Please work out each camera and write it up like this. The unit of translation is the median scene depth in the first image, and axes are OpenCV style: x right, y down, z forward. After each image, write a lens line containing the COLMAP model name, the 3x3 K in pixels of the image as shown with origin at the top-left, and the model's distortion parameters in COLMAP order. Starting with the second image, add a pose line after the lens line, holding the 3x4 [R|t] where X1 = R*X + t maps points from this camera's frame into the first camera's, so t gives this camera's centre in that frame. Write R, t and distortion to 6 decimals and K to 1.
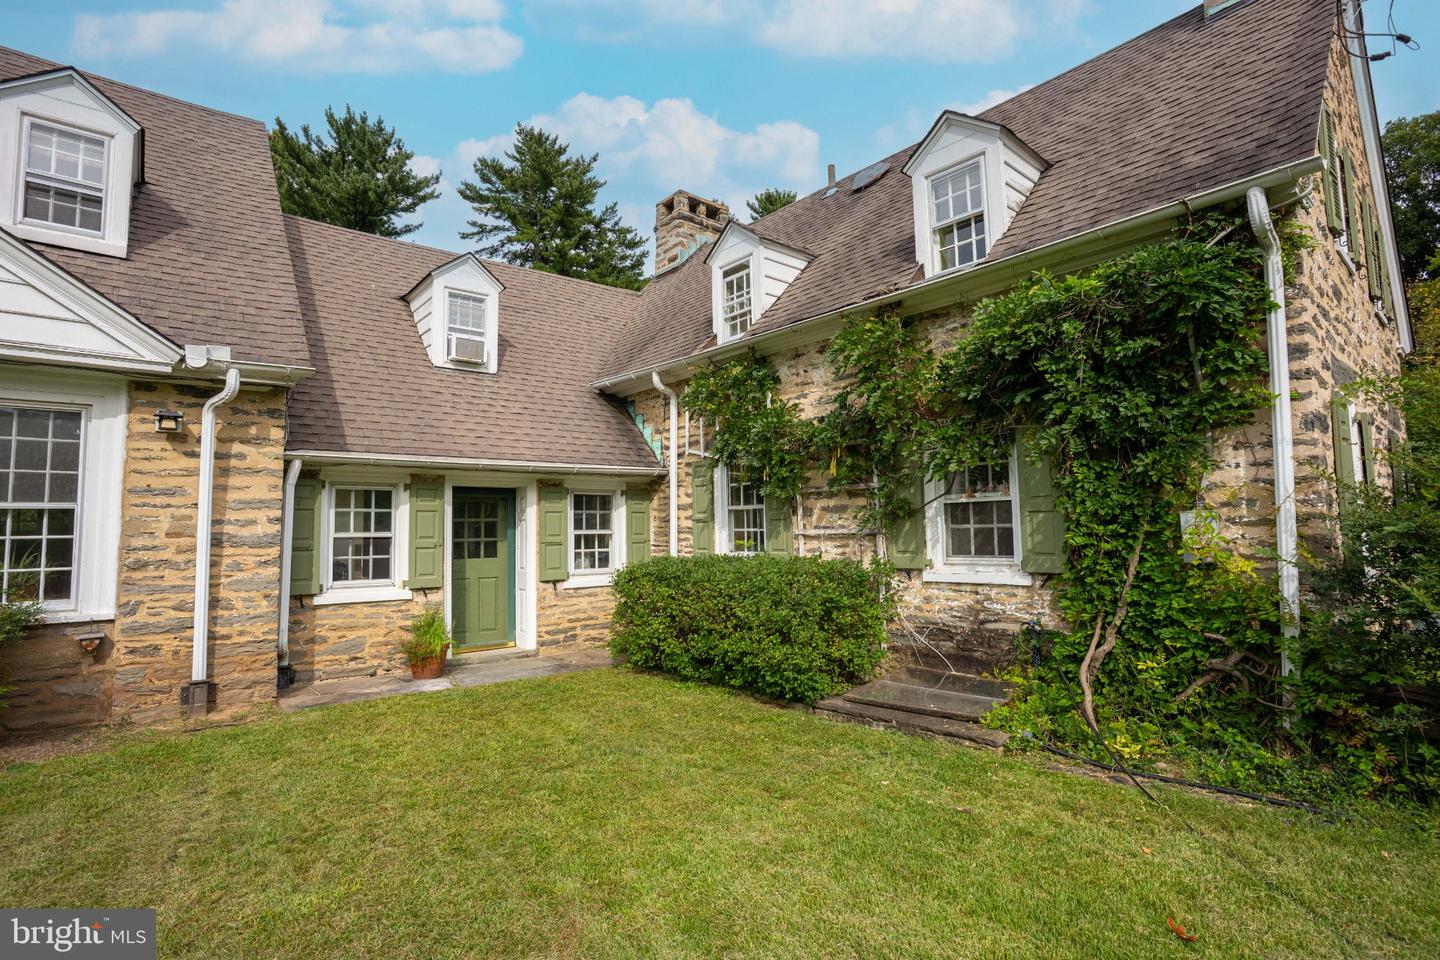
lens RADIAL K [[703.1, 0, 717.9], [0, 703.1, 473.3], [0, 0, 1]] dist [-0.075270, 0.032837]
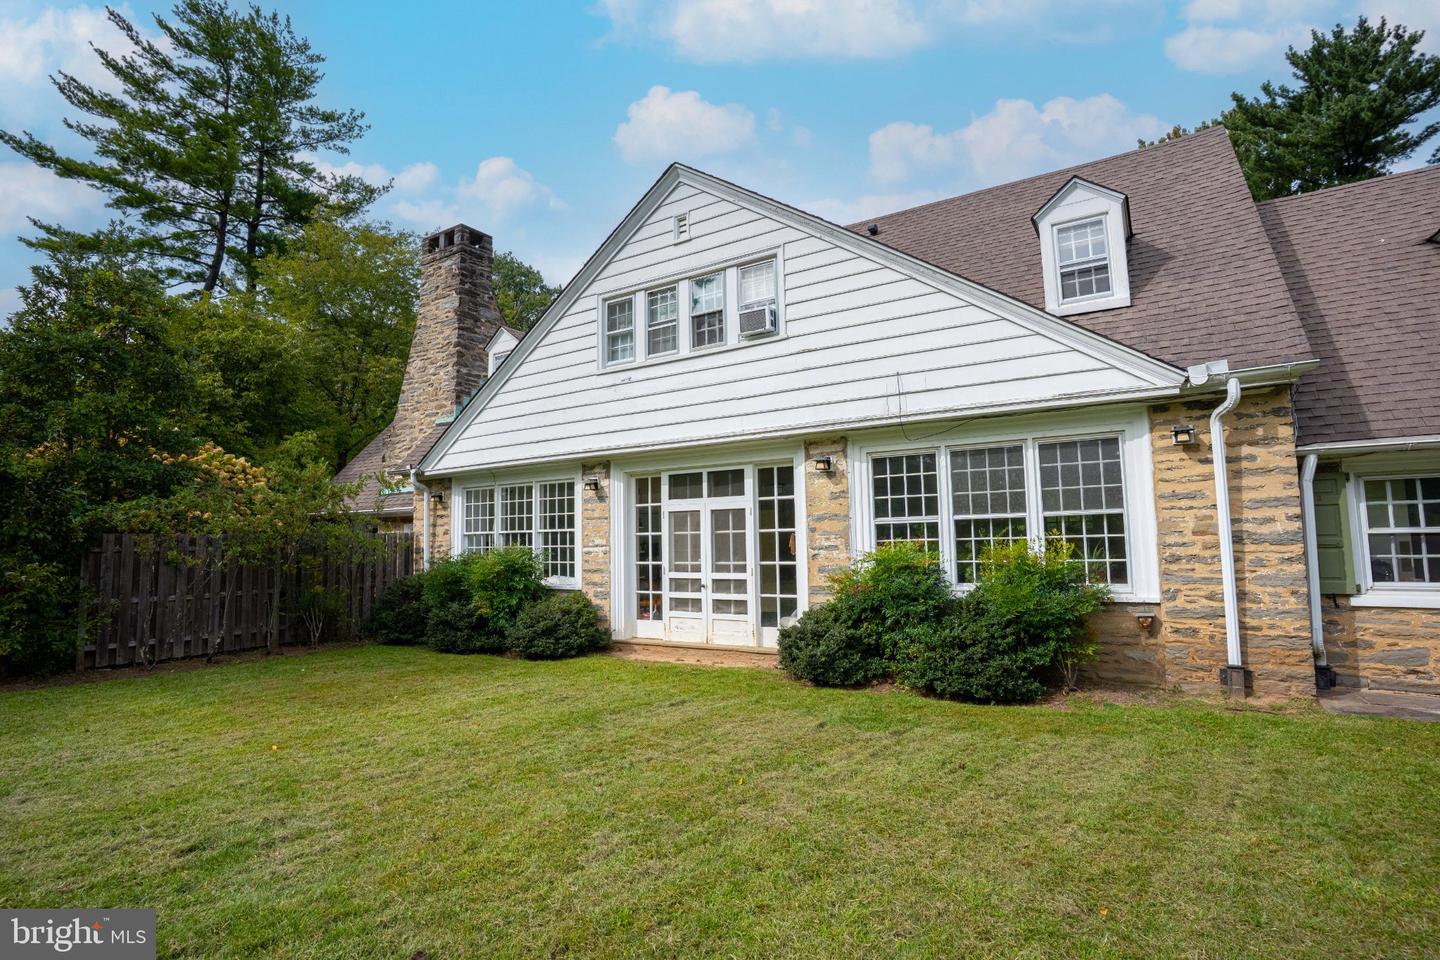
lens RADIAL K [[703.1, 0, 717.9], [0, 703.1, 473.3], [0, 0, 1]] dist [-0.075270, 0.032837]
pose [[0.287541, -0.078867, -0.954516, 0.061778], [0.091241, 0.994327, -0.054670, -0.018623], [0.953413, -0.071371, 0.293105, -0.091235]]
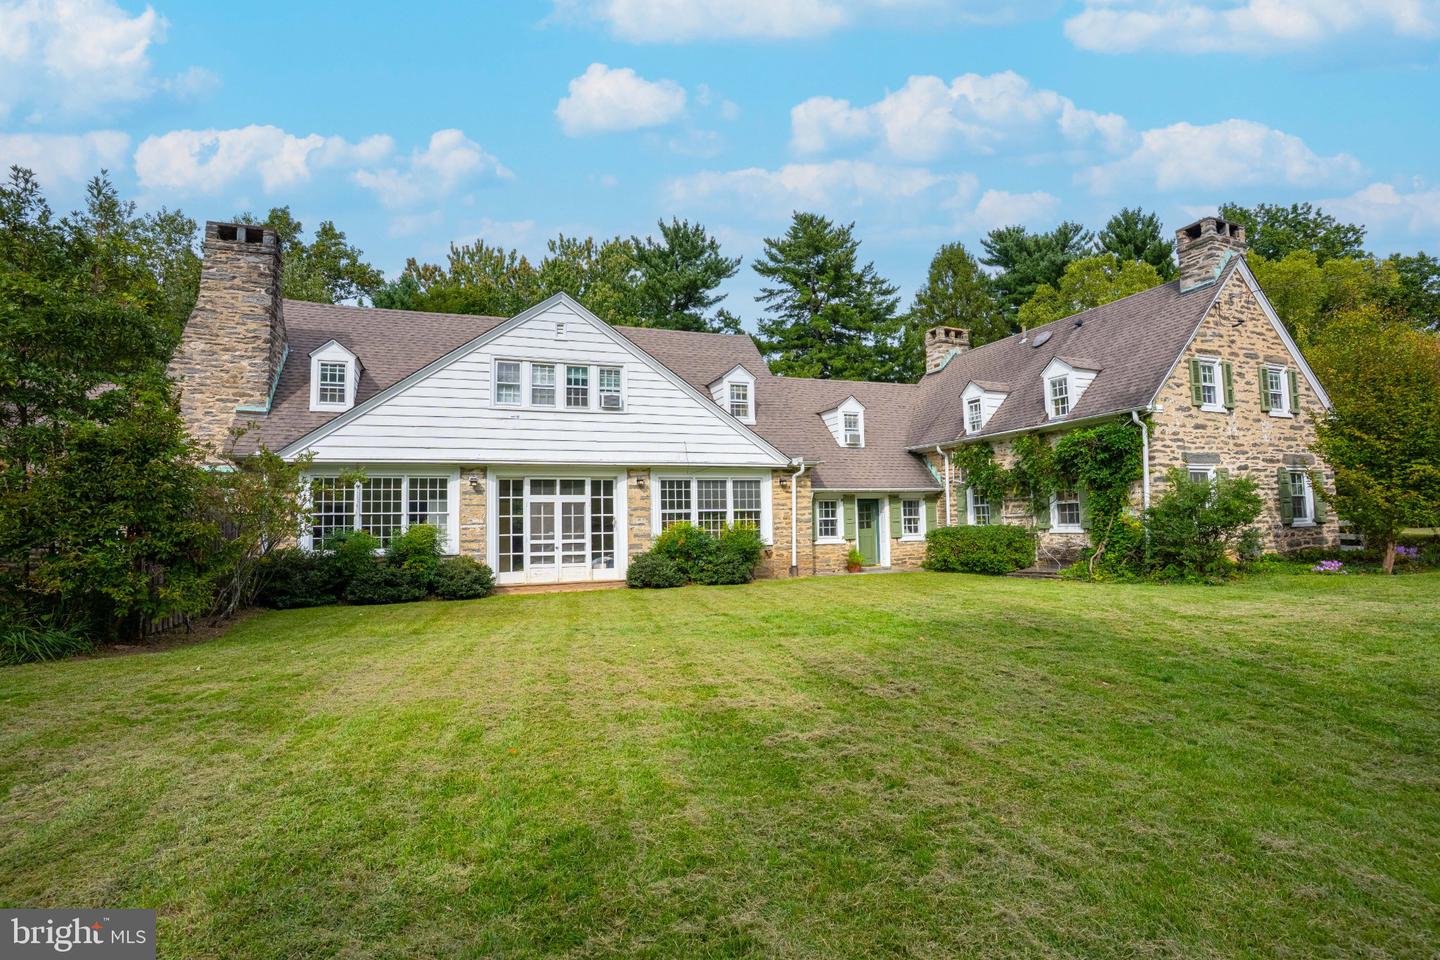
lens RADIAL K [[718.8, 0, 710.9], [0, 718.8, 473.3], [0, 0, 1]] dist [-0.081701, 0.036880]
pose [[0.942716, -0.026986, -0.332502, -0.025352], [0.031152, 0.999489, 0.007203, -0.137913], [0.332138, -0.017148, 0.943075, -2.031665]]
